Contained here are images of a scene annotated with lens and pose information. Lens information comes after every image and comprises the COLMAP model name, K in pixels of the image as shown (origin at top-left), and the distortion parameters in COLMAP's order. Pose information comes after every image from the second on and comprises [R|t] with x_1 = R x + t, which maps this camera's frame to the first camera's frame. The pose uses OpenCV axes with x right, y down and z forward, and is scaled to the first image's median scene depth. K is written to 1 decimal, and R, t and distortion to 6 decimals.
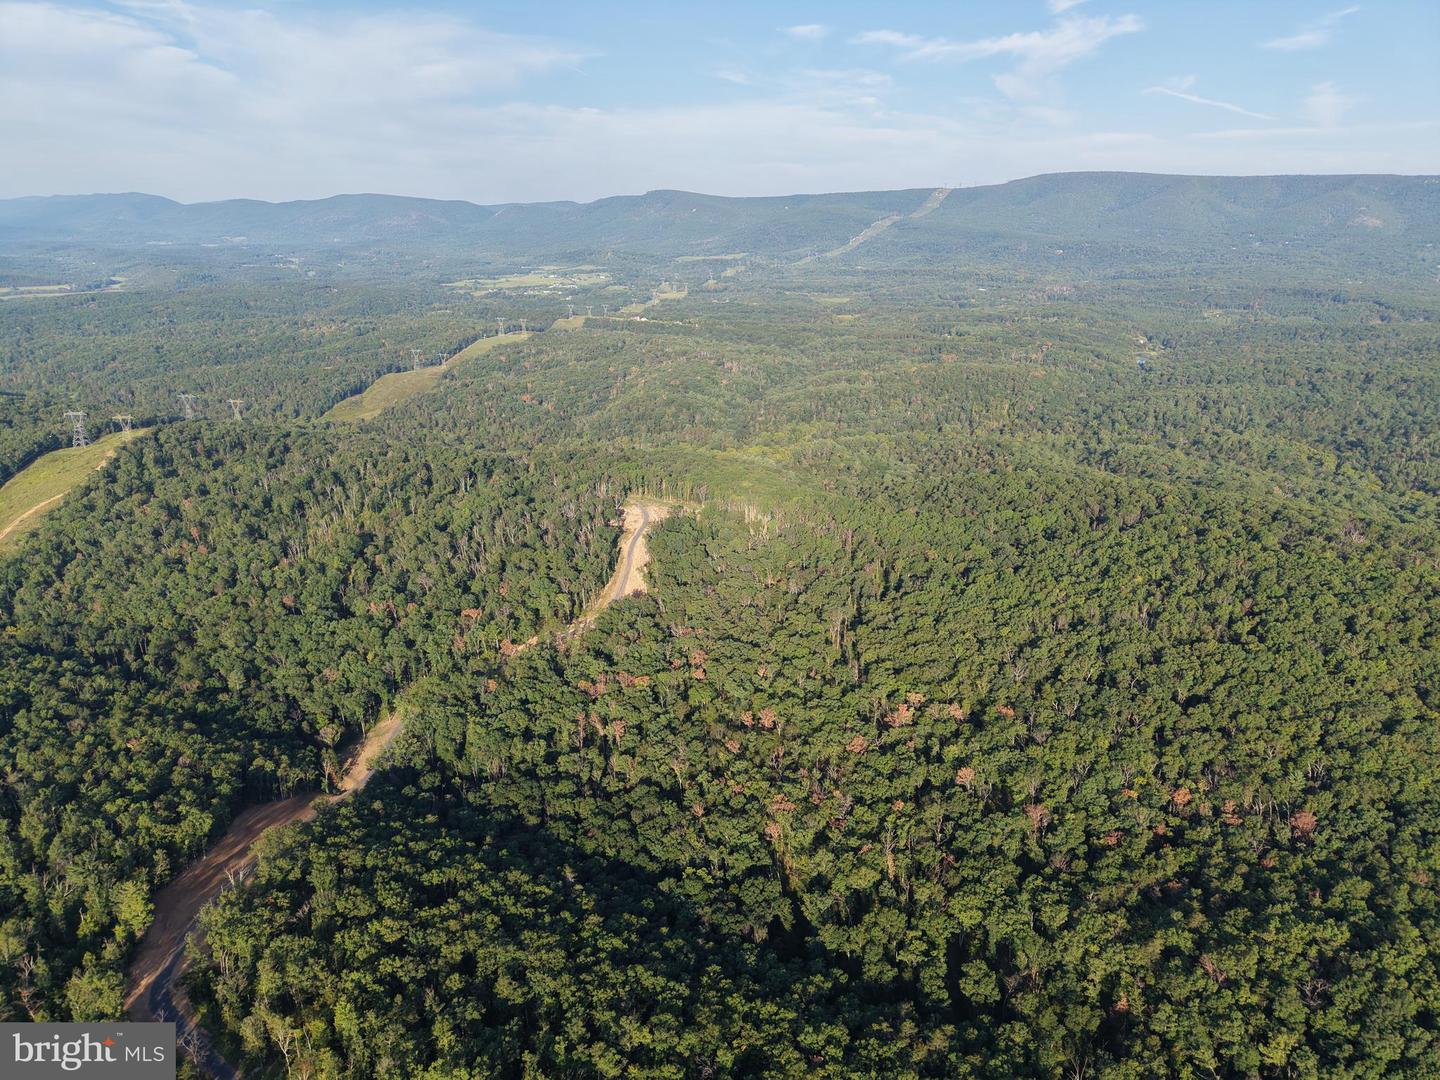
lens RADIAL K [[963.8, 0, 720.2], [0, 963.8, 548.4], [0, 0, 1]] dist [0.024869, -0.023091]
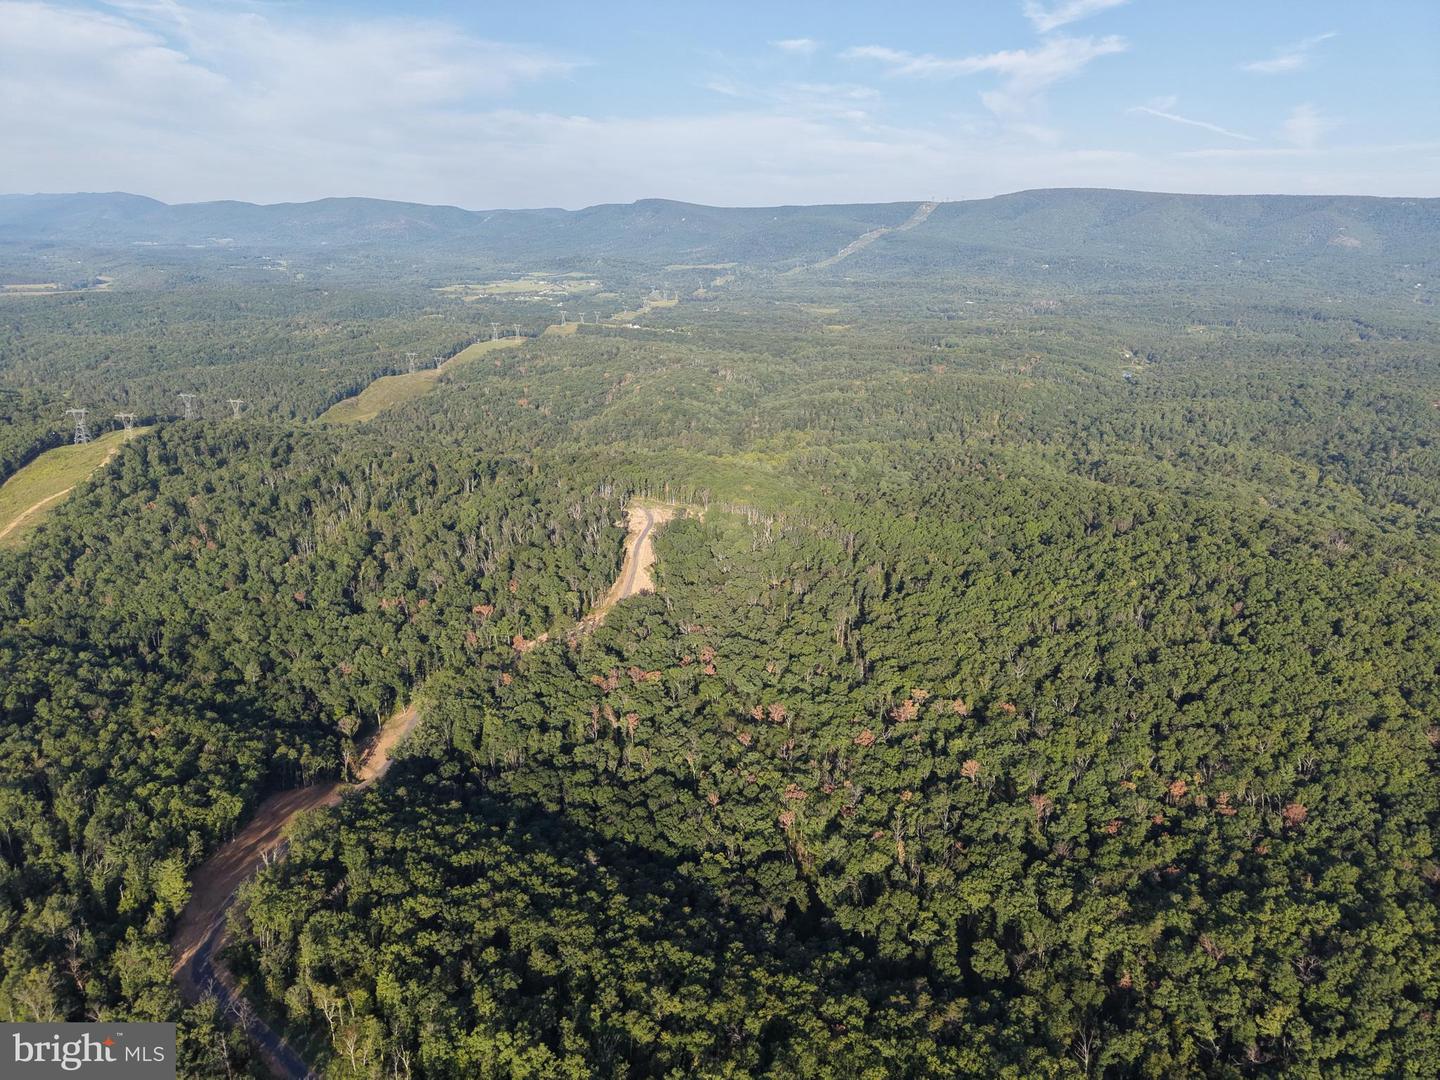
lens RADIAL K [[963.8, 0, 720.2], [0, 963.8, 548.4], [0, 0, 1]] dist [0.024869, -0.023091]
pose [[0.999796, 0.011083, 0.016858, -0.019072], [-0.010931, 0.999899, -0.009082, 0.006747], [-0.016957, 0.008896, 0.999817, -0.018648]]
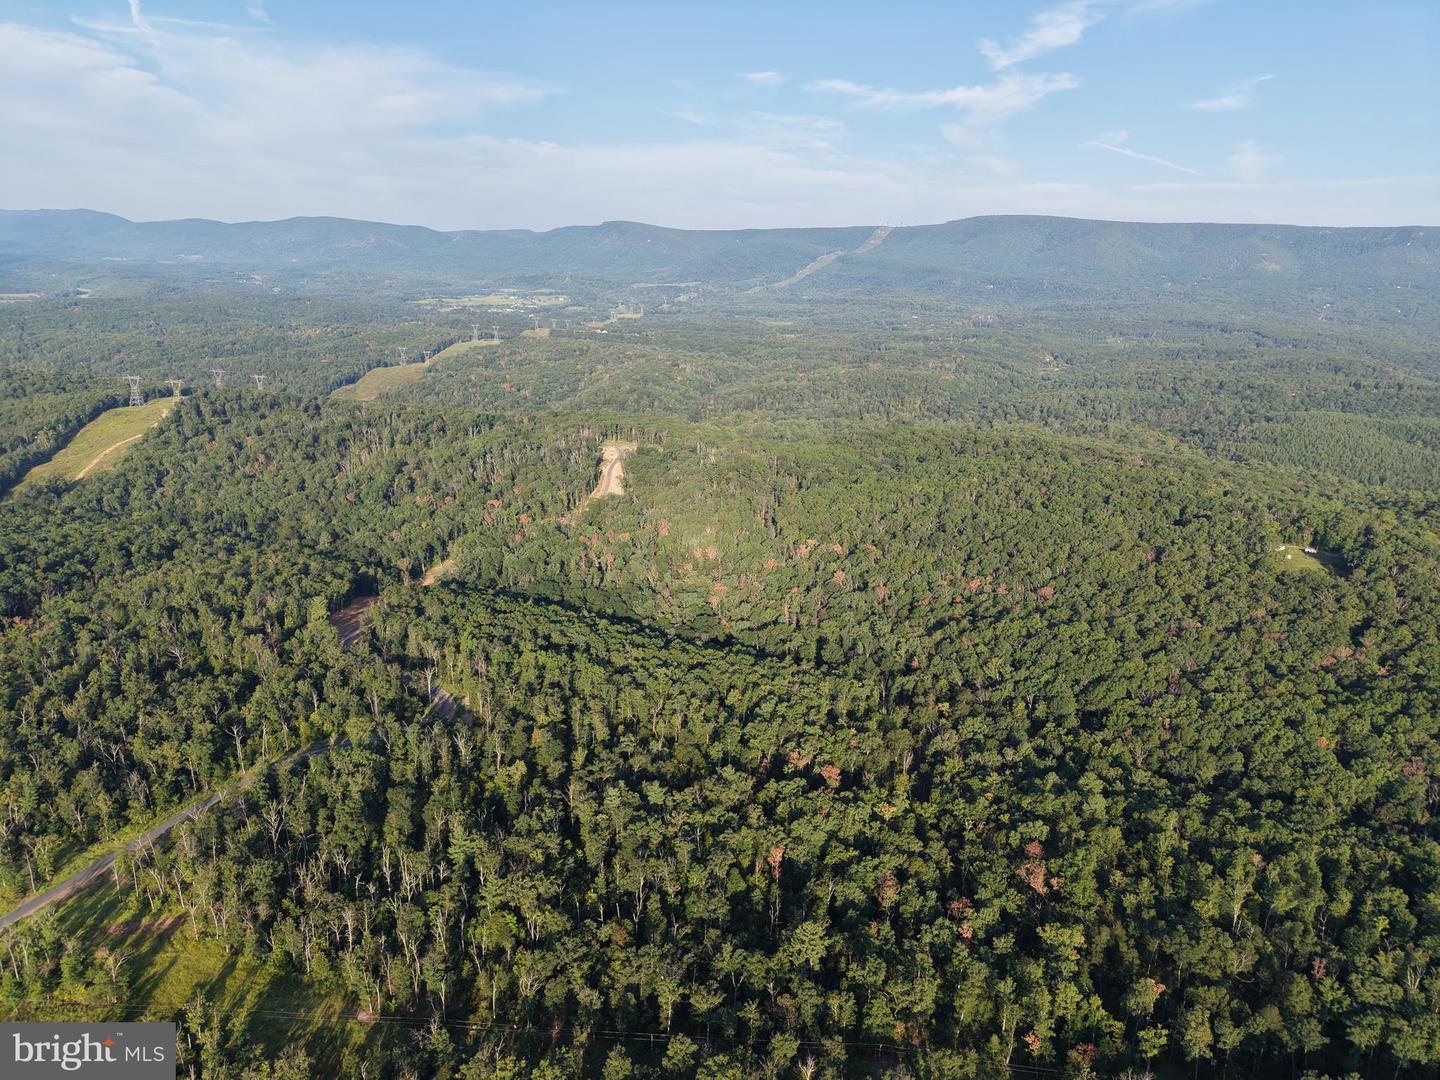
lens RADIAL K [[968.4, 0, 720.5], [0, 968.4, 531.4], [0, 0, 1]] dist [0.029925, -0.033763]
pose [[0.998556, 0.012079, 0.052349, -0.008932], [-0.009423, 0.998669, -0.050708, 0.133797], [-0.052891, 0.050142, 0.997341, -0.285666]]
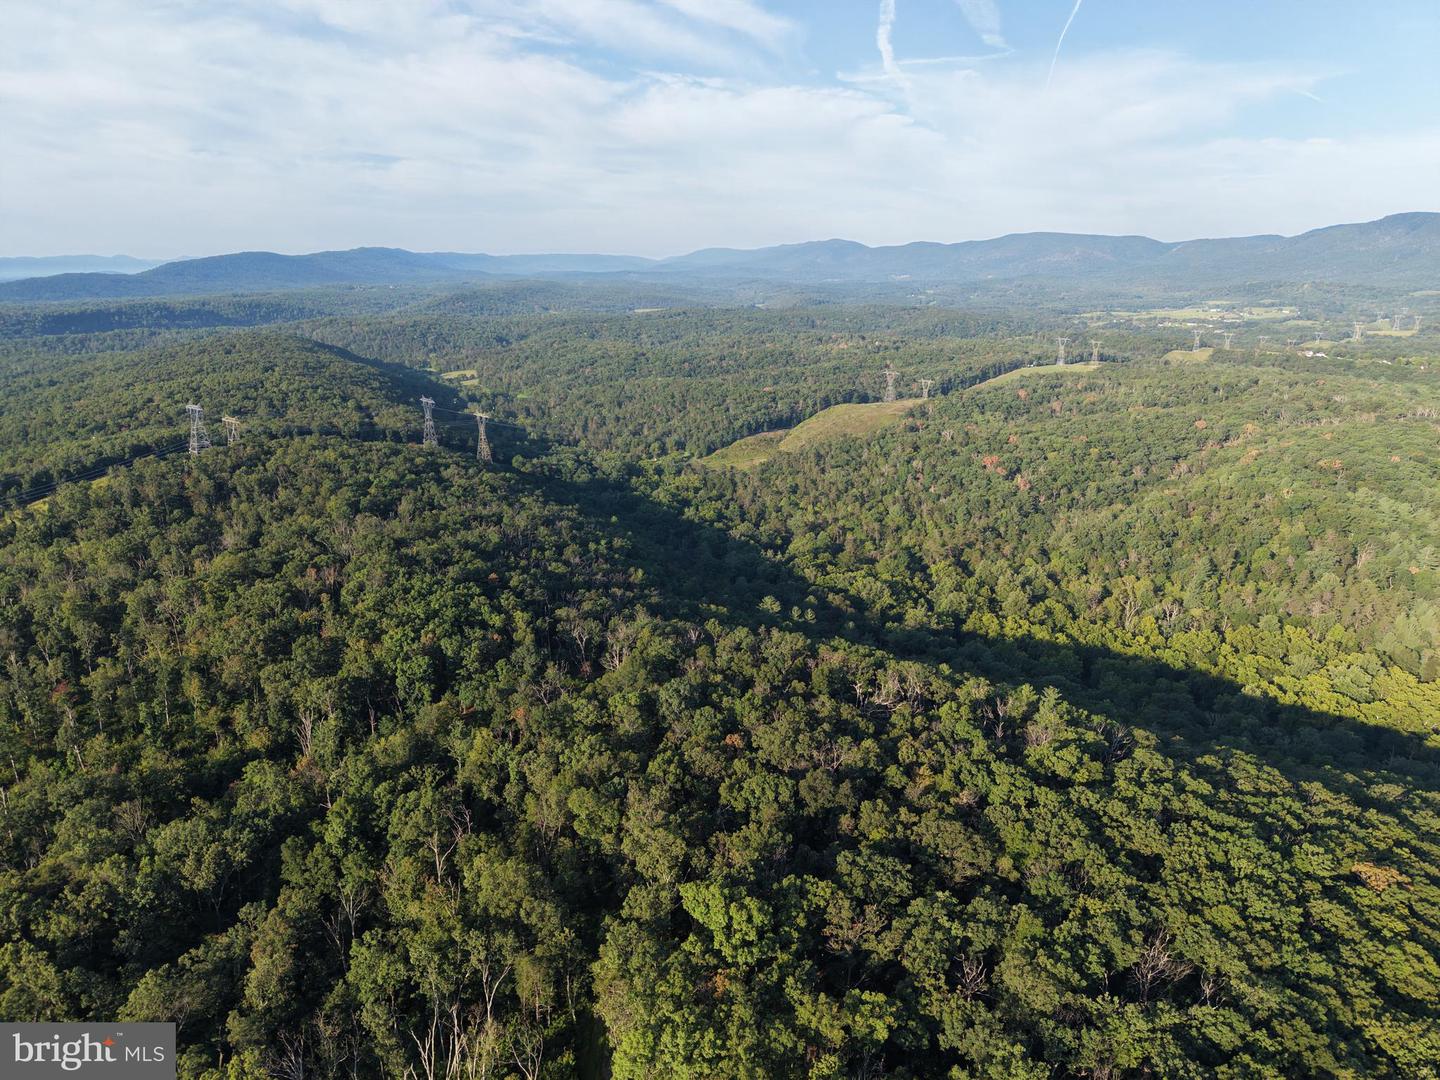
lens RADIAL K [[968.4, 0, 720.5], [0, 968.4, 531.4], [0, 0, 1]] dist [0.029925, -0.033763]
pose [[0.794657, 0.152947, -0.587475, -0.000923], [-0.190871, 0.981612, -0.002627, -0.163736], [0.576271, 0.114220, 0.809238, 0.902877]]
